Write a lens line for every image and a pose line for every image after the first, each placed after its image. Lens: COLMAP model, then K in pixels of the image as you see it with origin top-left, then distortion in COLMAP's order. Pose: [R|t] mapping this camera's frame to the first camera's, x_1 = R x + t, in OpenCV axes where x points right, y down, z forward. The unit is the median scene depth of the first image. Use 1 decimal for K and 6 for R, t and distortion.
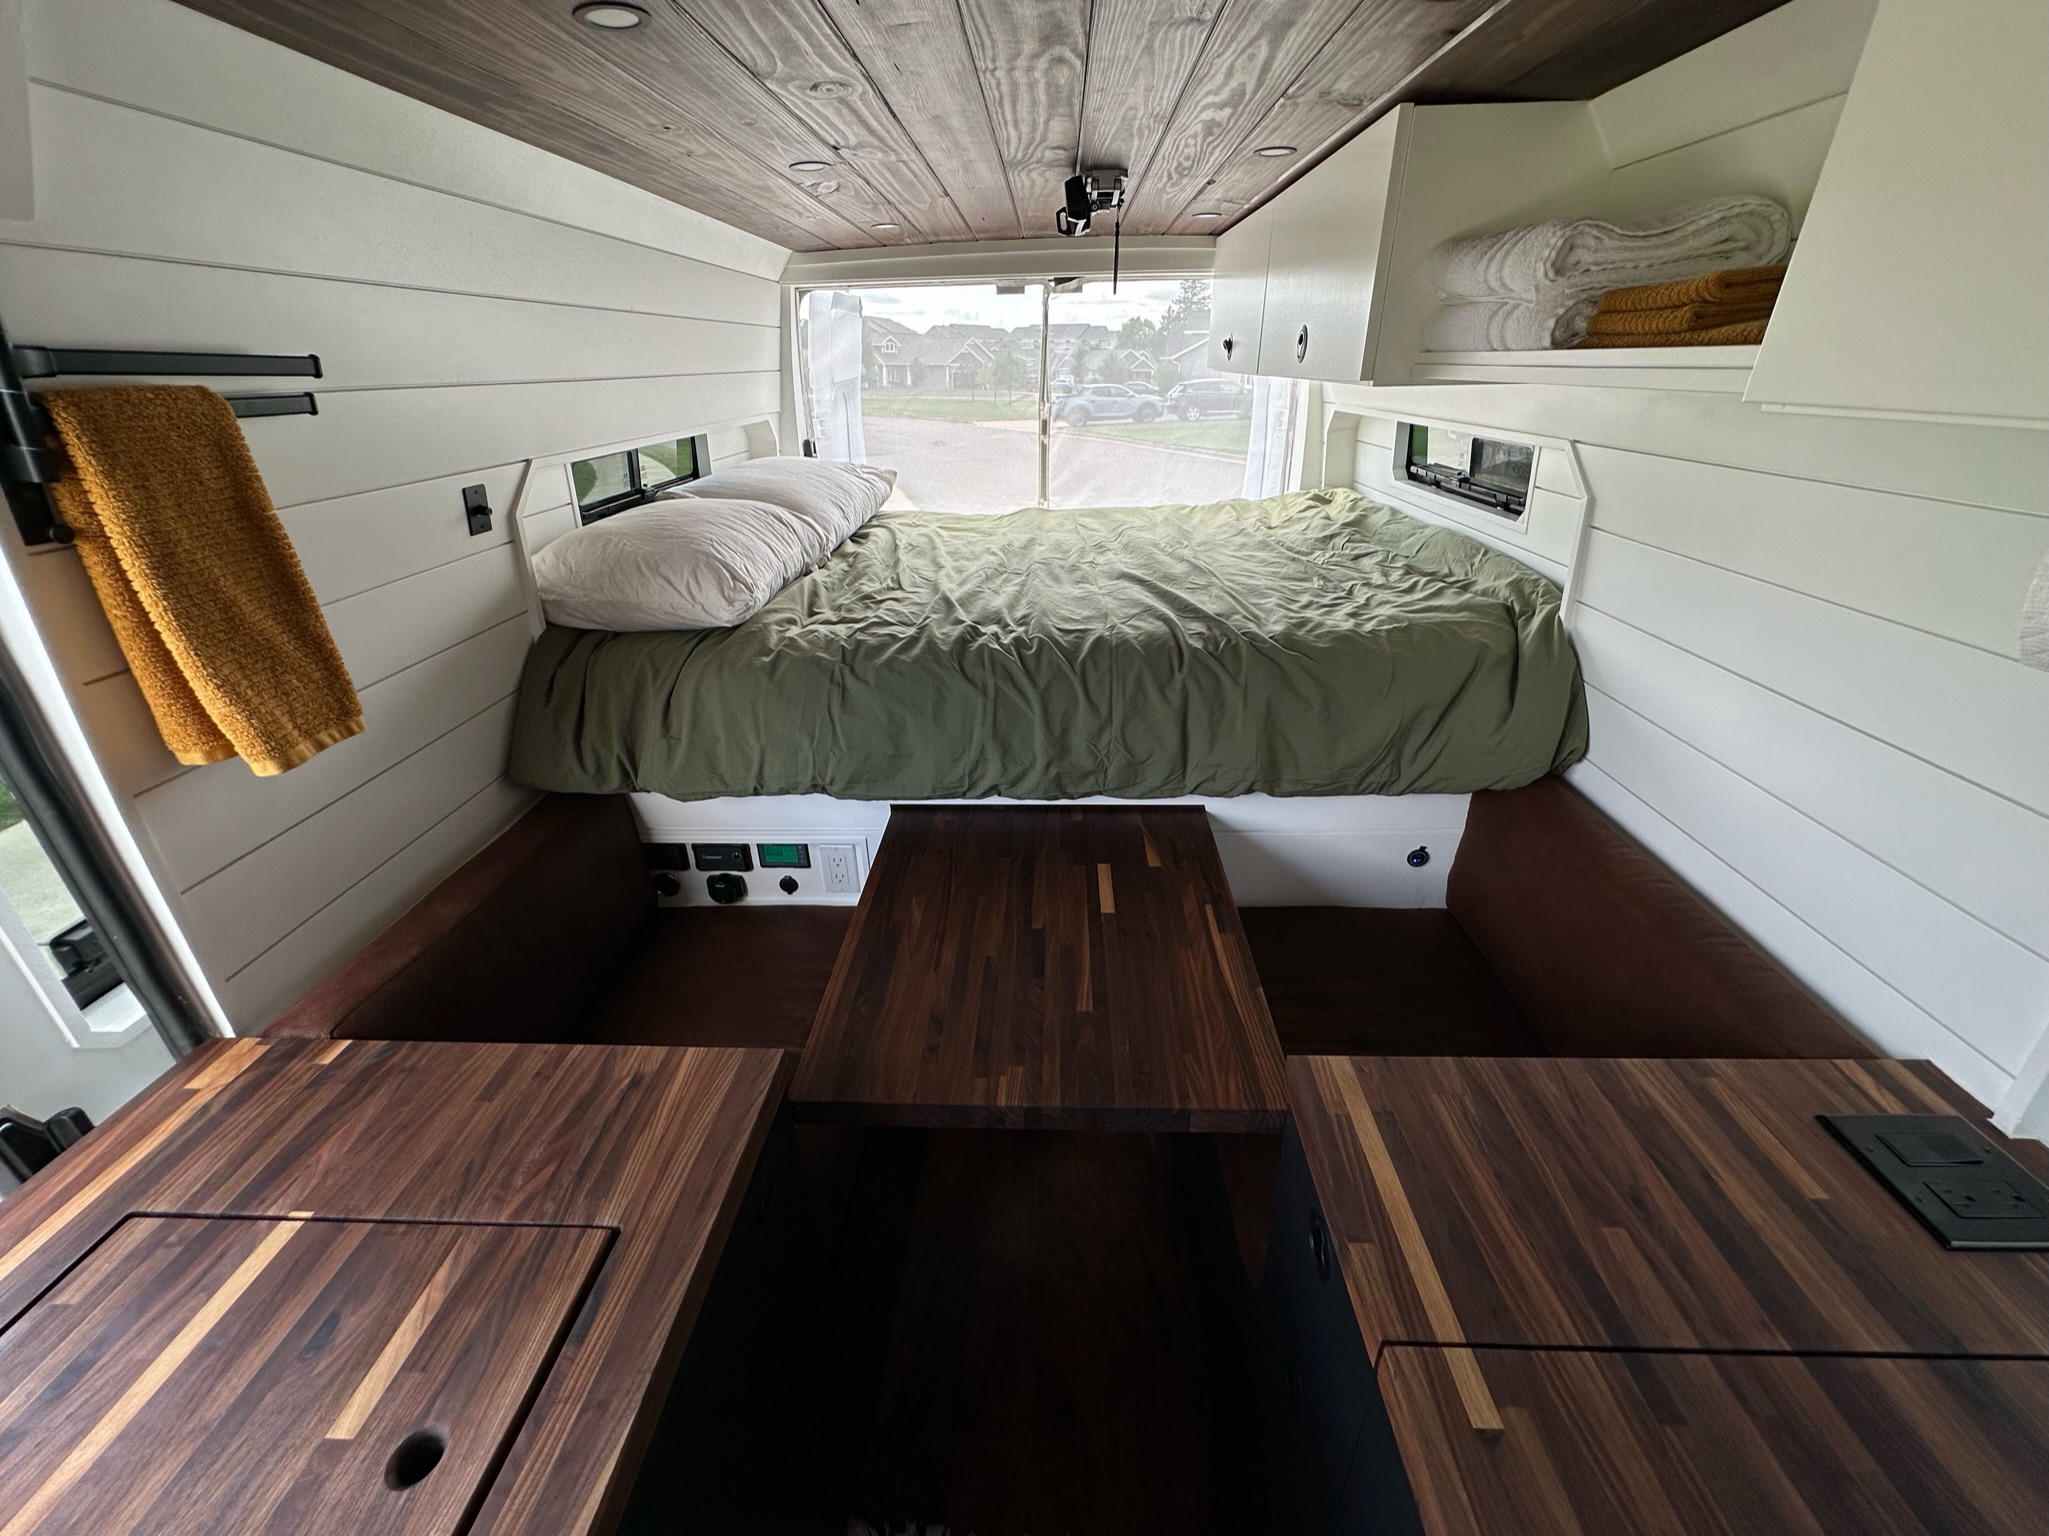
lens RADIAL K [[831.3, 0, 1026.6], [0, 831.3, 766.7], [0, 0, 1]] dist [0.001603, 0.000093]
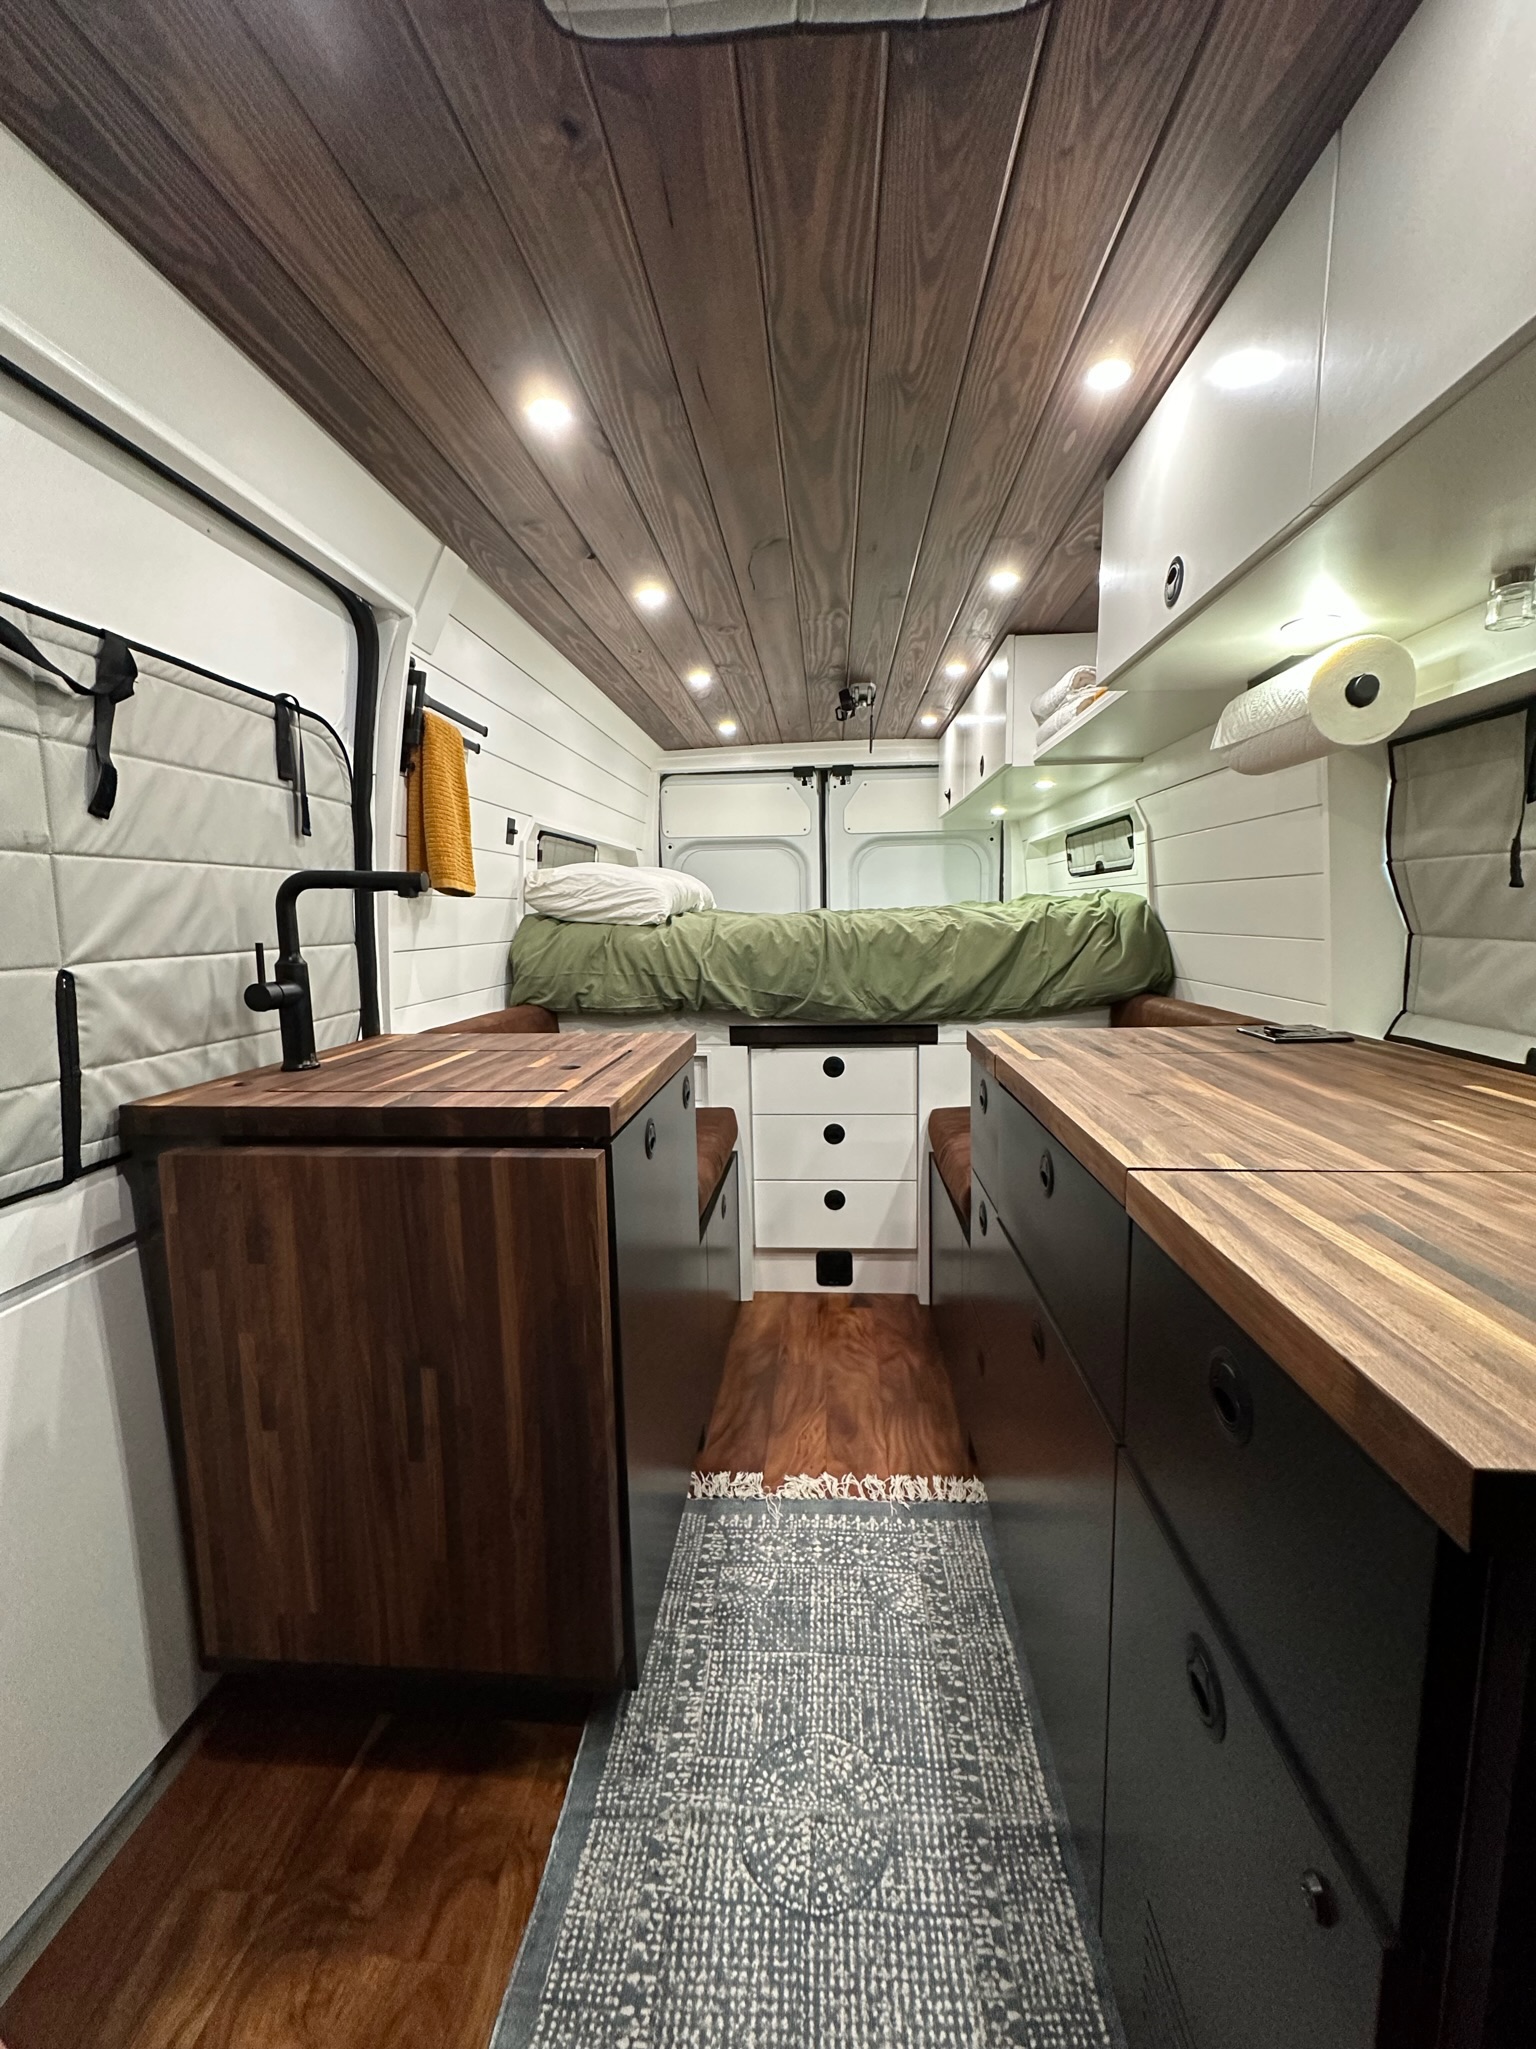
lens RADIAL K [[831.3, 0, 765.2], [0, 831.3, 1021.8], [0, 0, 1]] dist [0.001603, 0.000093]
pose [[0.999086, 0.012222, -0.040966, -0.041982], [-0.024550, 0.948531, -0.315732, 0.704869], [0.034999, 0.316449, 0.947964, -0.603901]]
